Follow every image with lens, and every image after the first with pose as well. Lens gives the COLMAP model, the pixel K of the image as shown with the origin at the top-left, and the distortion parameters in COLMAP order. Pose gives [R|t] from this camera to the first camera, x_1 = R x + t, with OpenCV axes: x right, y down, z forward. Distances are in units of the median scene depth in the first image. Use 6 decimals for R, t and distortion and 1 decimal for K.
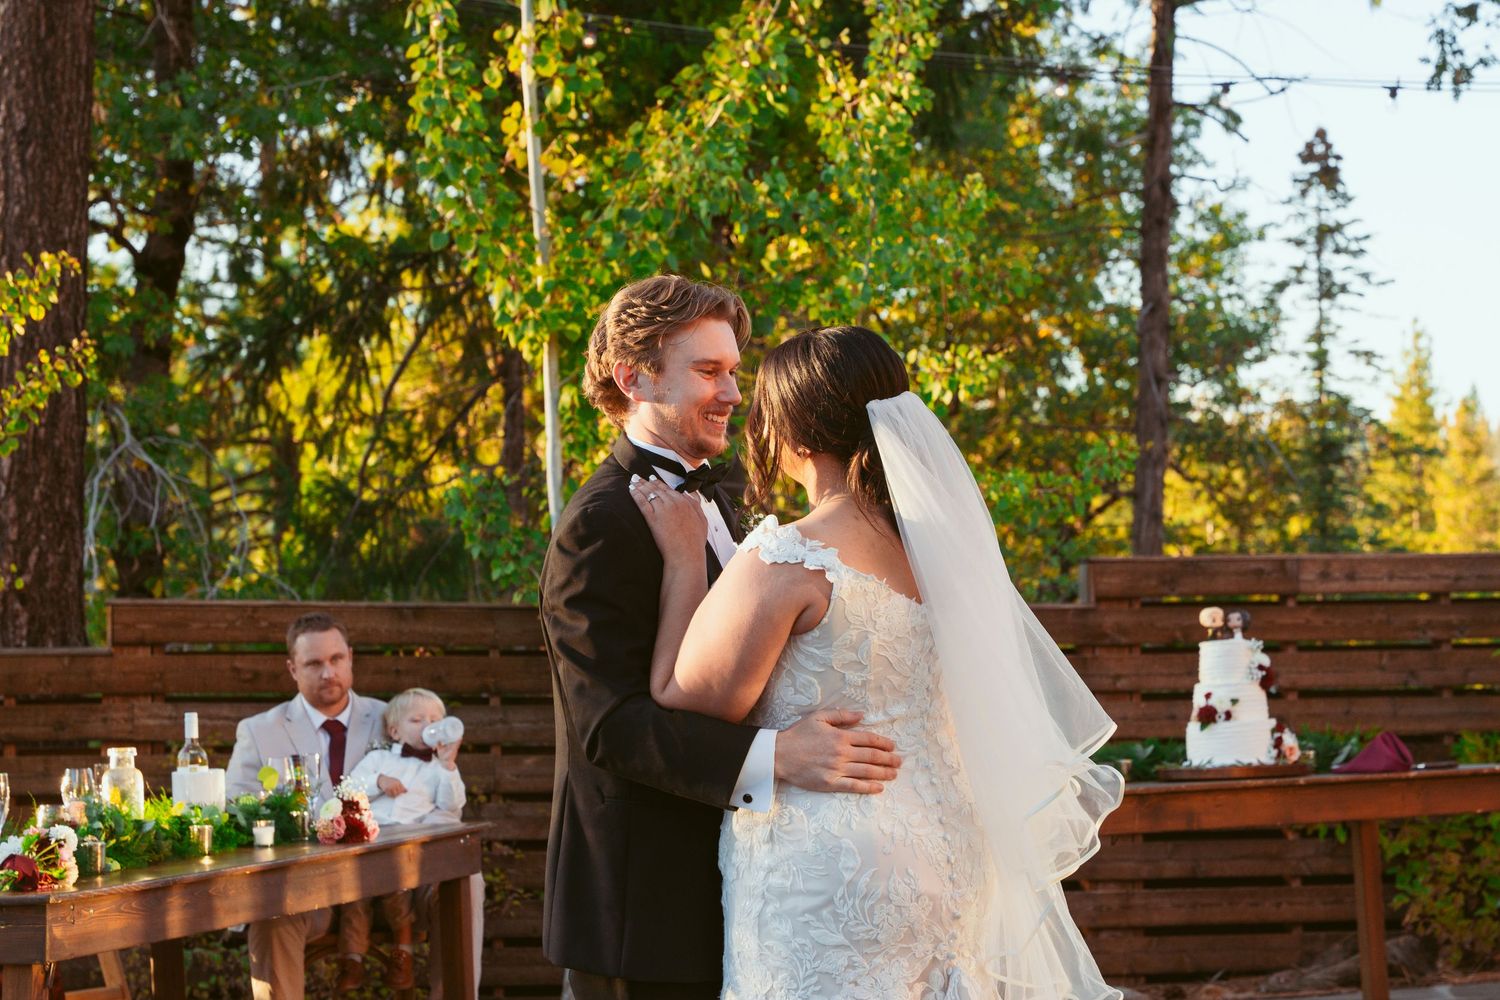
lens RADIAL K [[3169.2, 0, 679.5], [0, 3169.2, 504.4], [0, 0, 1]] dist [0.053717, -0.094026]
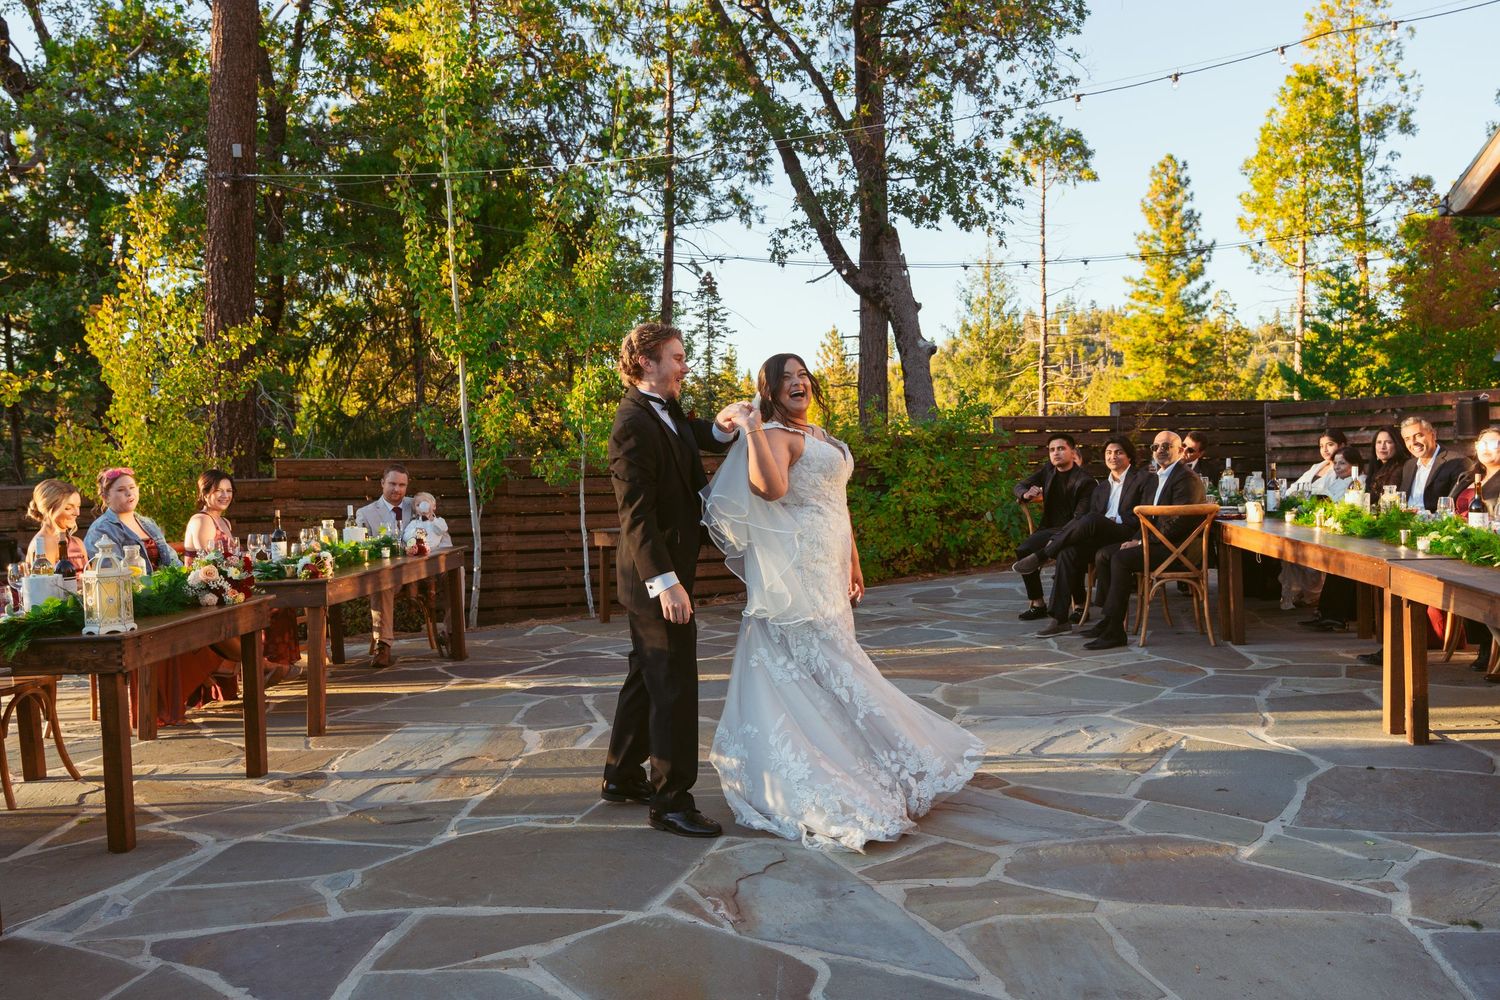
lens RADIAL K [[1241.3, 0, 767.9], [0, 1241.3, 492.0], [0, 0, 1]] dist [0.001373, -0.005520]
pose [[0.966771, -0.016385, 0.255118, -0.059076], [0.000756, 0.998123, 0.061242, -0.002989], [-0.255643, -0.059014, 0.964968, -0.017312]]
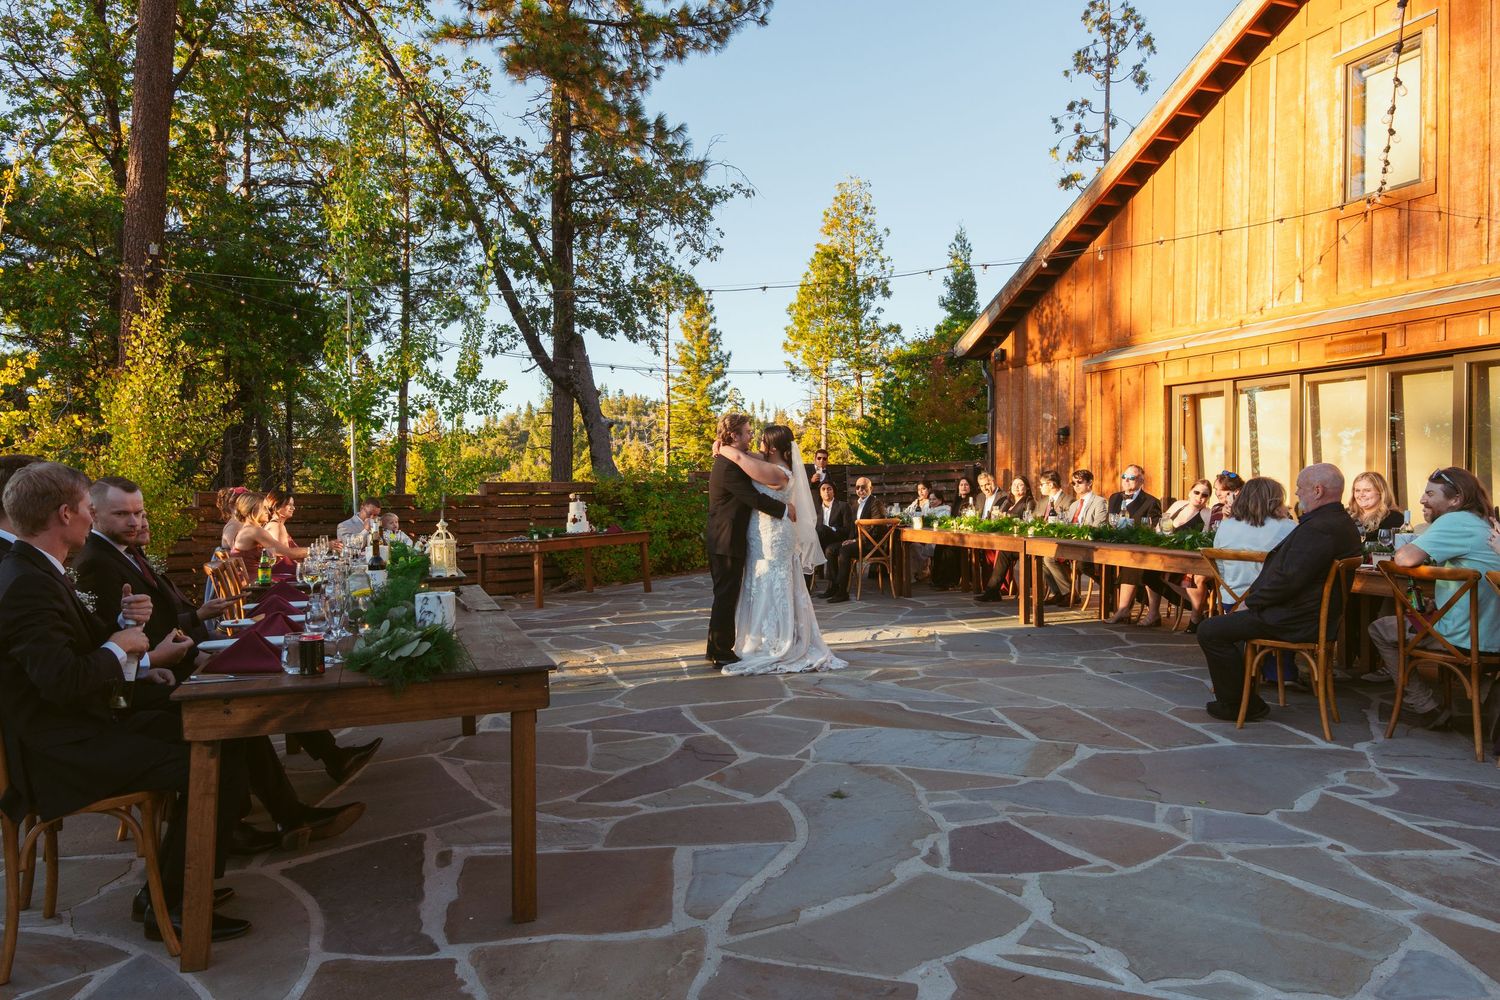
lens RADIAL K [[979.1, 0, 750.0], [0, 979.1, 500.0], [0, 0, 1]] dist [-0.007119, -0.001959]
pose [[0.802131, 0.001957, 0.597145, -0.328513], [-0.017732, 0.999632, 0.020543, 0.009543], [-0.596885, -0.027067, 0.801870, -0.104439]]
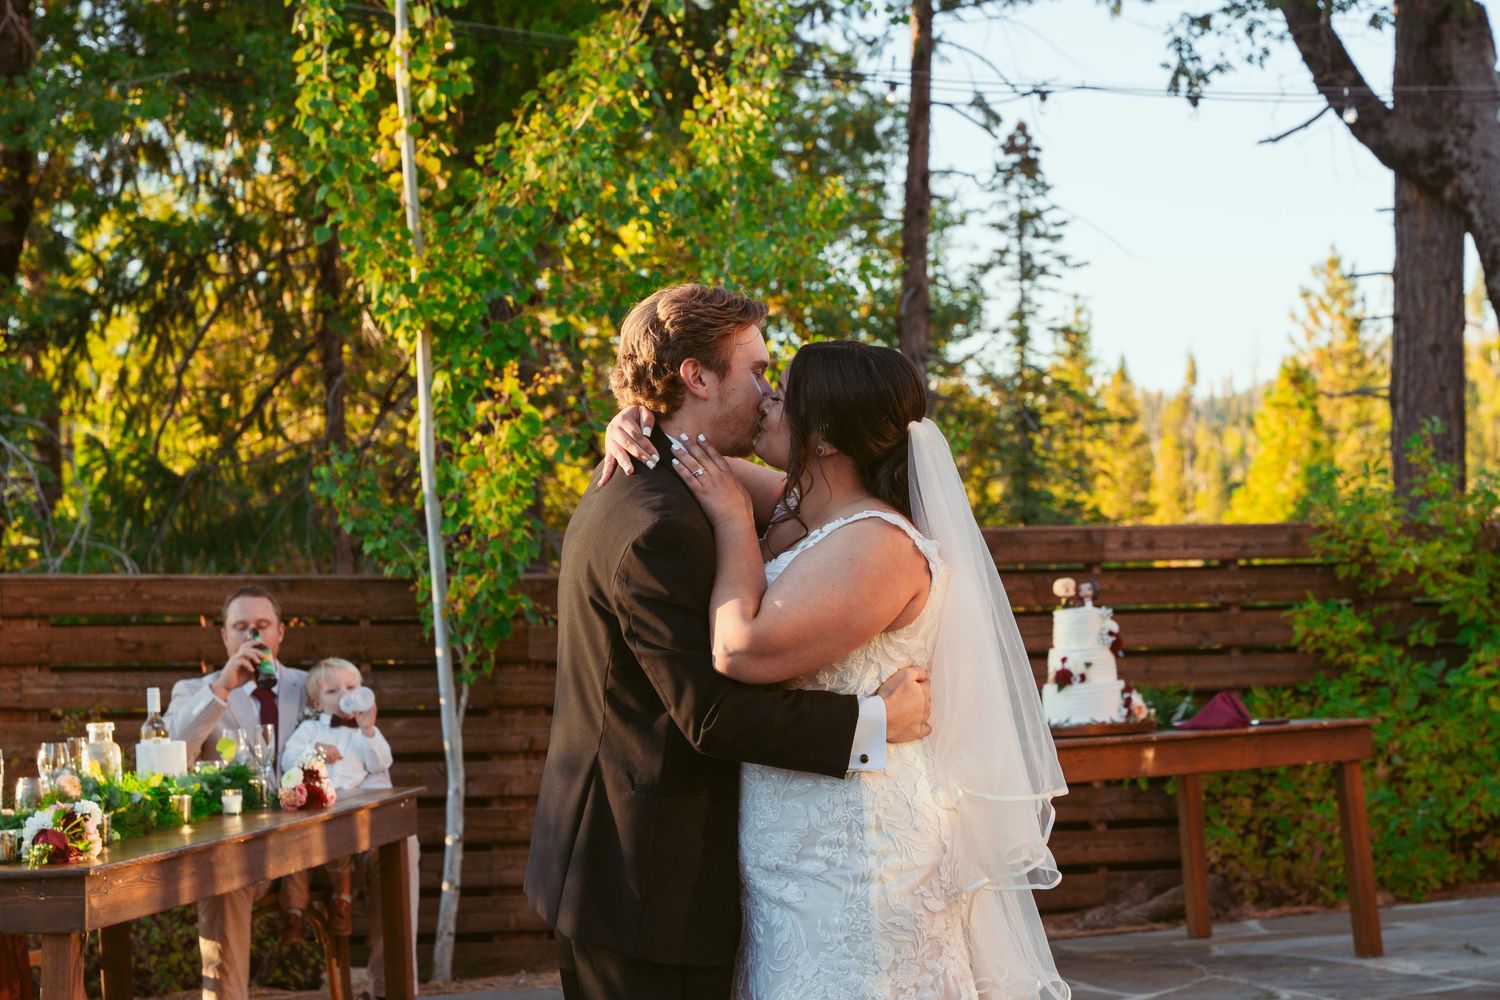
lens RADIAL K [[2996.3, 0, 699.7], [0, 2996.3, 479.7], [0, 0, 1]] dist [0.048063, -0.047083]
pose [[0.994669, -0.003518, 0.103059, -0.052591], [0.003134, 0.999988, 0.003894, -0.004811], [-0.103072, -0.003550, 0.994668, -0.007561]]
